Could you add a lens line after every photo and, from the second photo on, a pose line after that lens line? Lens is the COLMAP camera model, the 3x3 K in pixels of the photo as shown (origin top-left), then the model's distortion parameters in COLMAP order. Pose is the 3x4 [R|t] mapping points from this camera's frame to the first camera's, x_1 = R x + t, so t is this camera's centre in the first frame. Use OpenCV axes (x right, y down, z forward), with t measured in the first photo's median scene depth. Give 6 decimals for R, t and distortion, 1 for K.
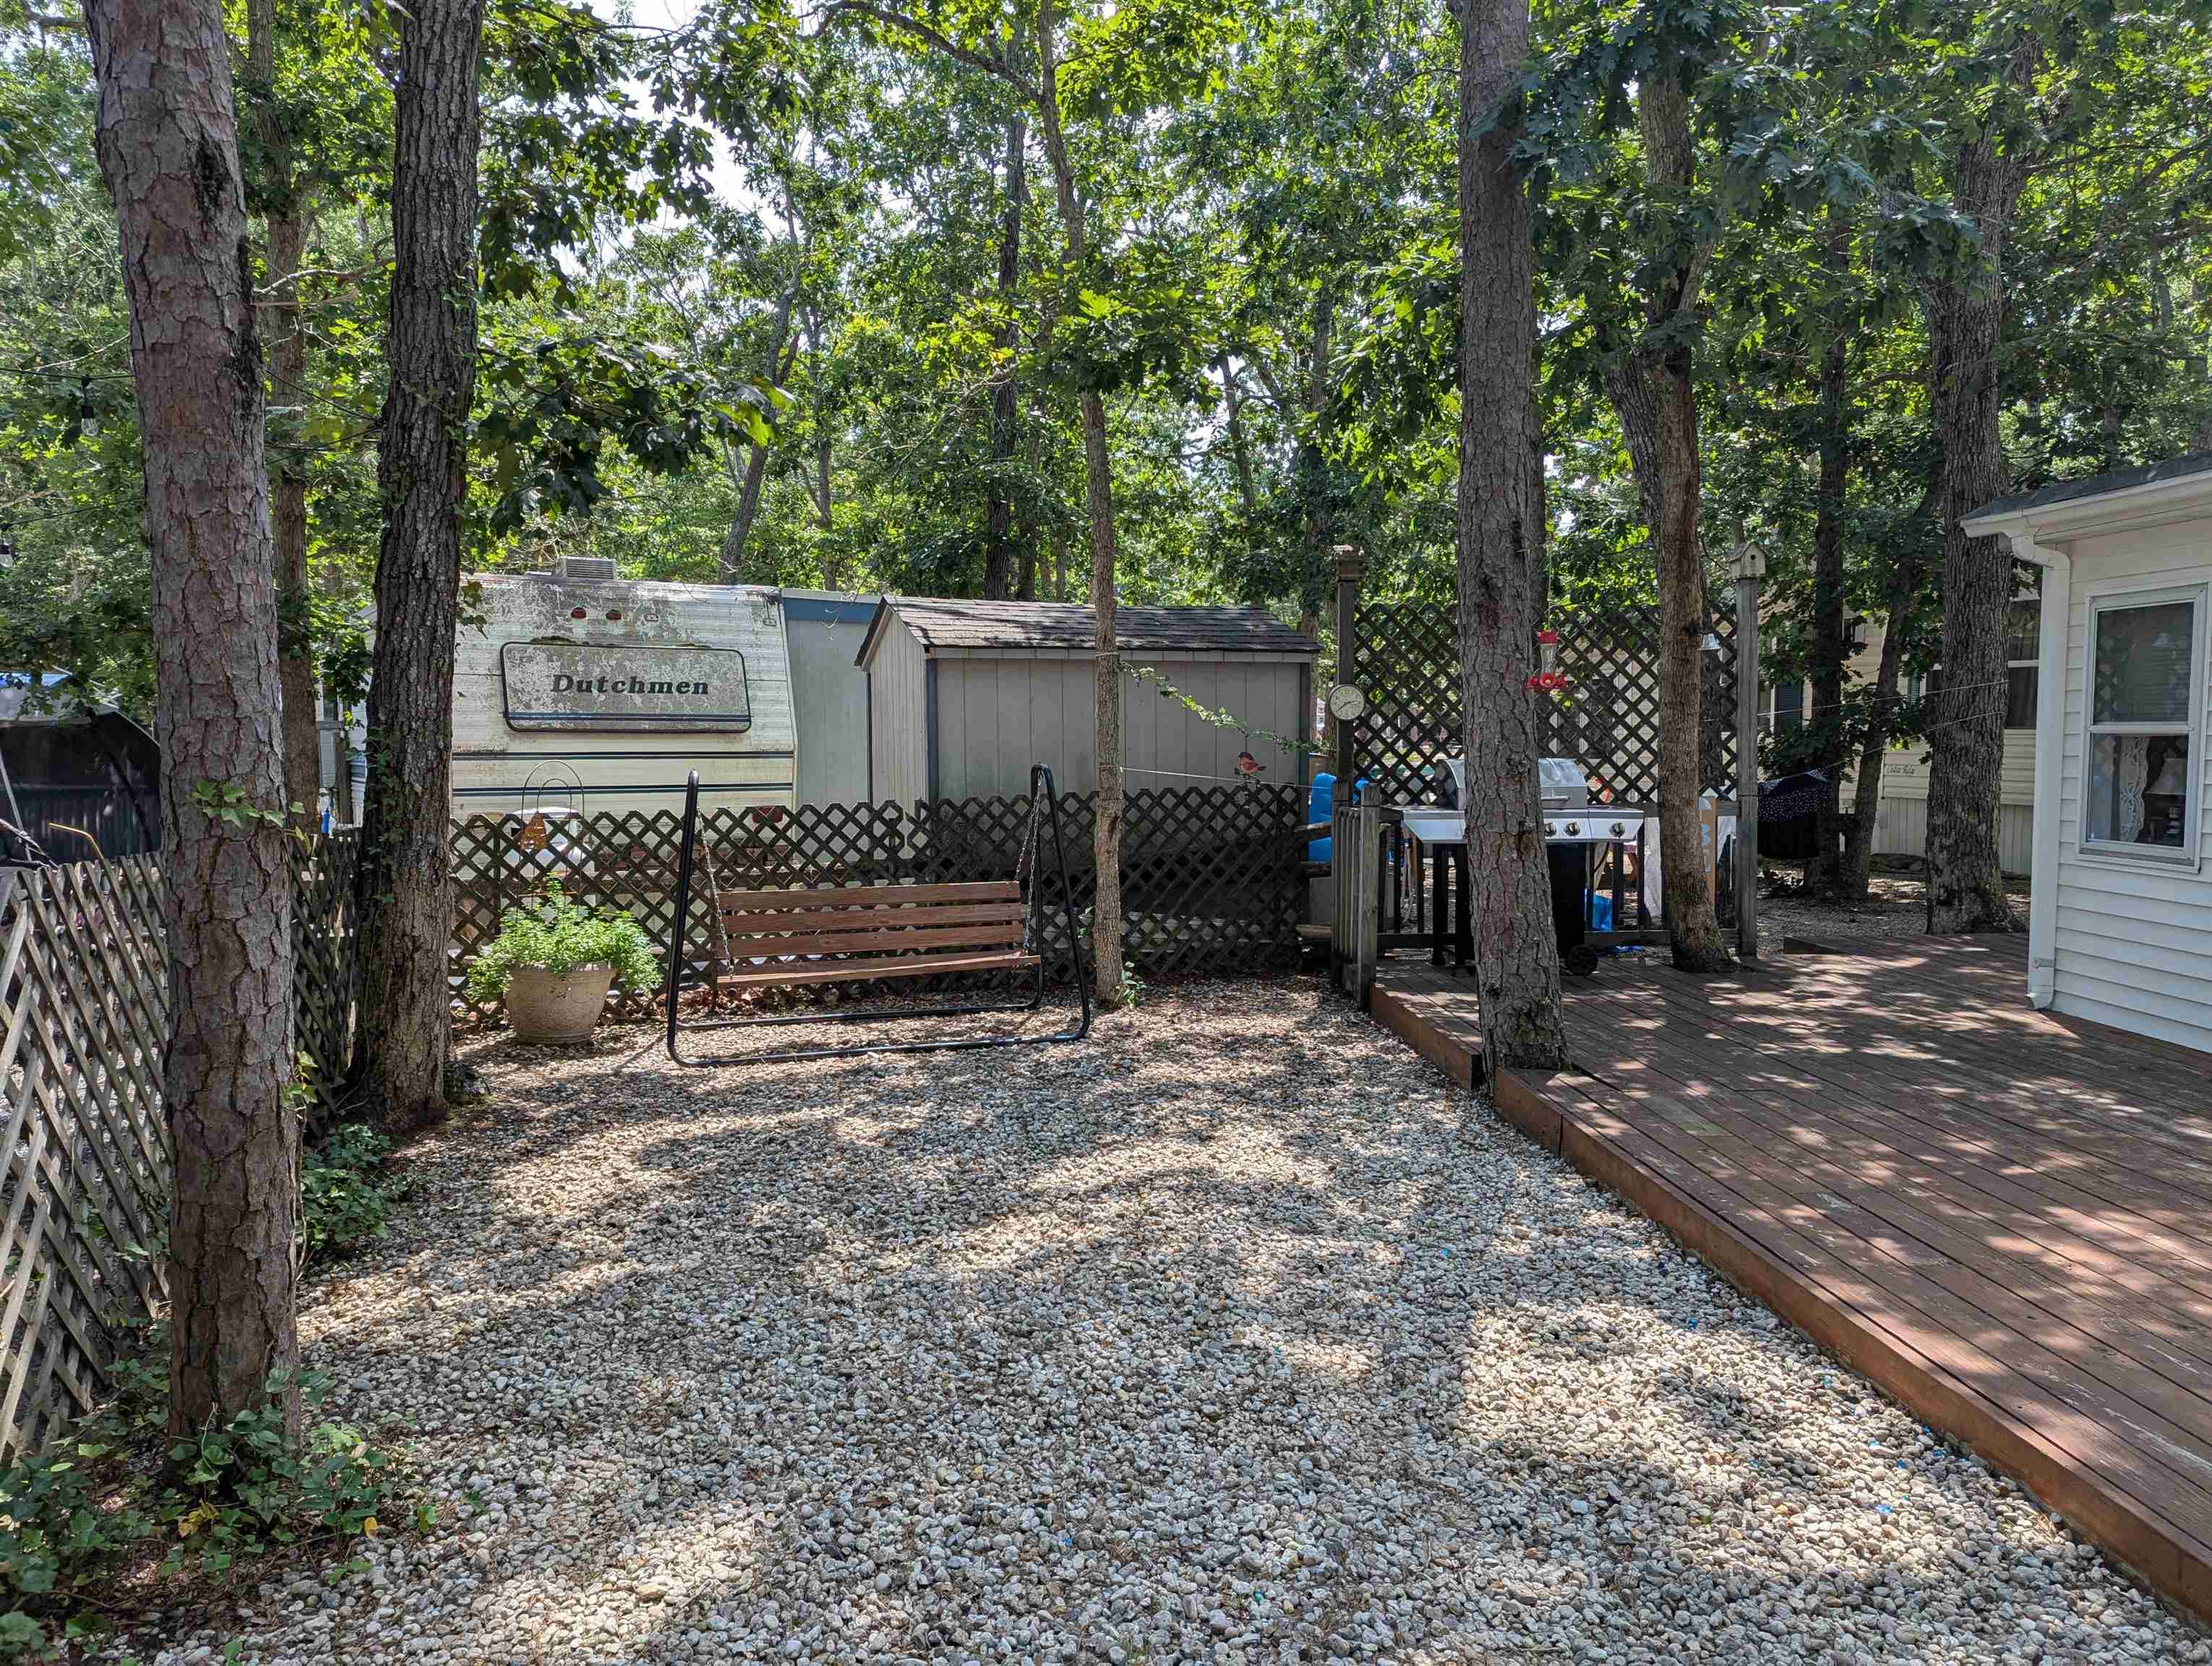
lens RADIAL K [[1555.2, 0, 1115.8], [0, 1555.2, 850.5], [0, 0, 1]] dist [0.064840, -0.072562]
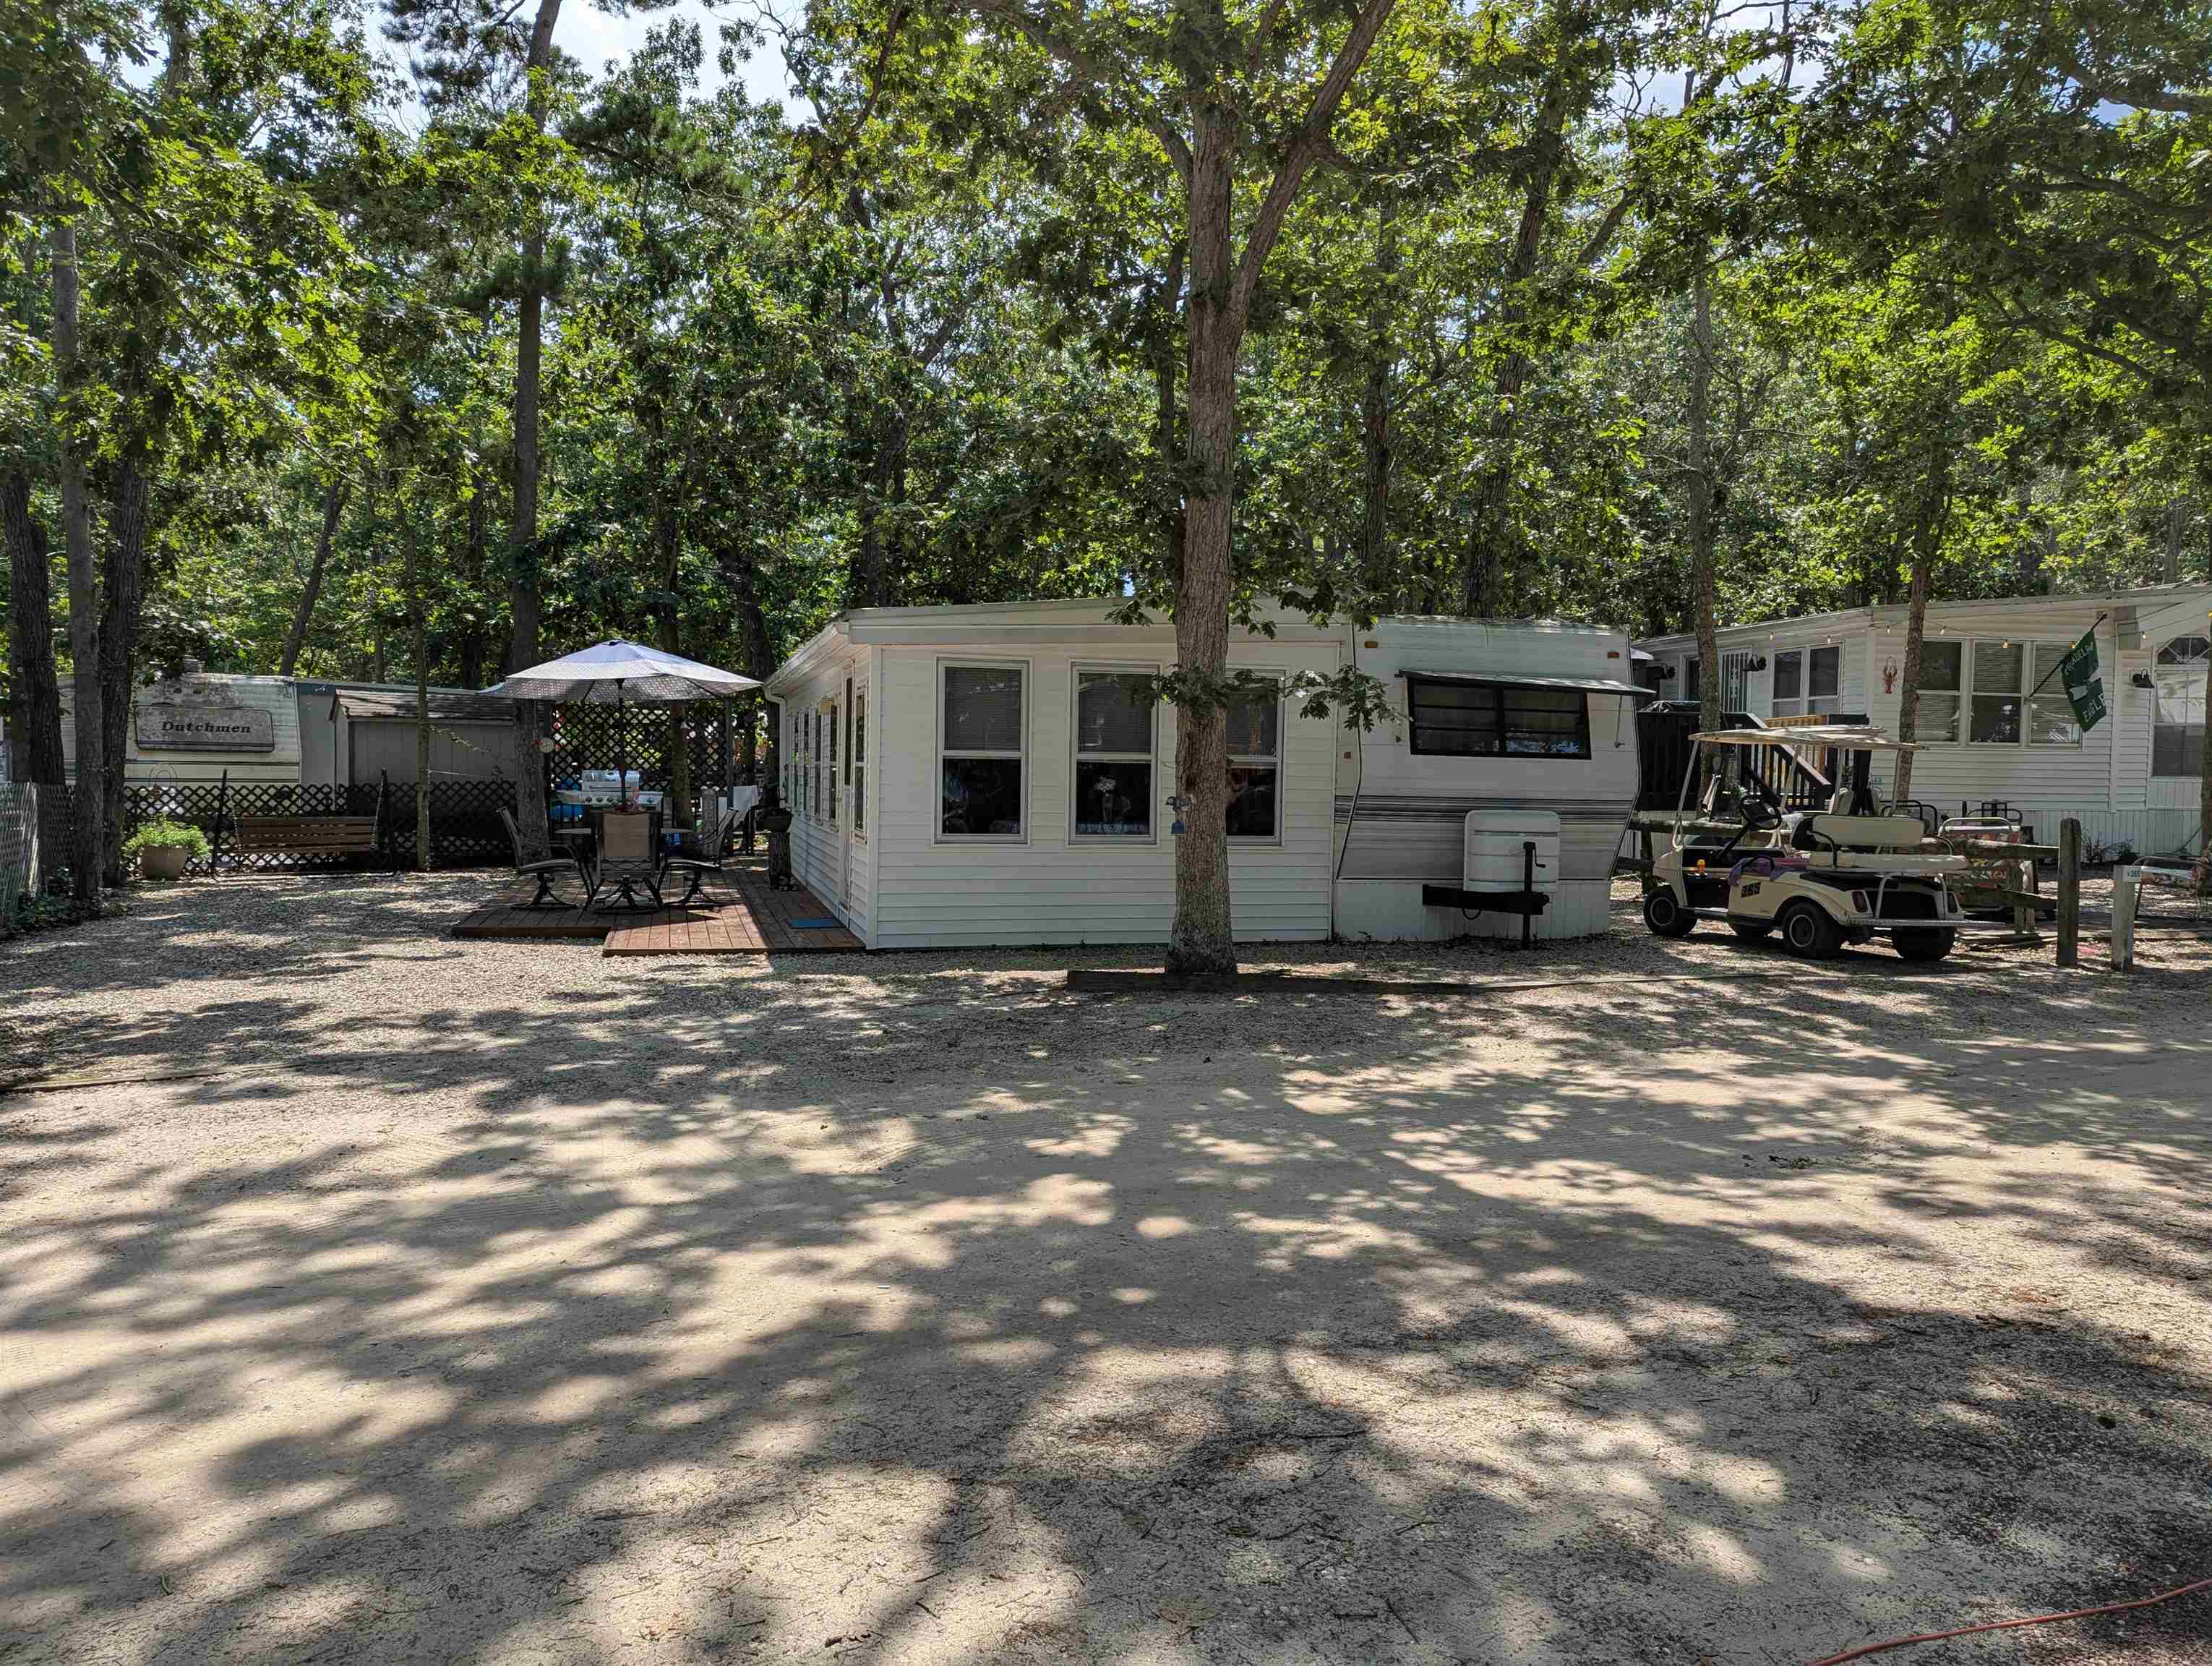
lens RADIAL K [[1555.2, 0, 1115.8], [0, 1555.2, 850.5], [0, 0, 1]] dist [0.064840, -0.072562]
pose [[0.979138, 0.007302, 0.203065, 0.520154], [-0.003197, 0.999784, -0.020539, 0.109282], [-0.203171, 0.019462, 0.978950, -1.486864]]
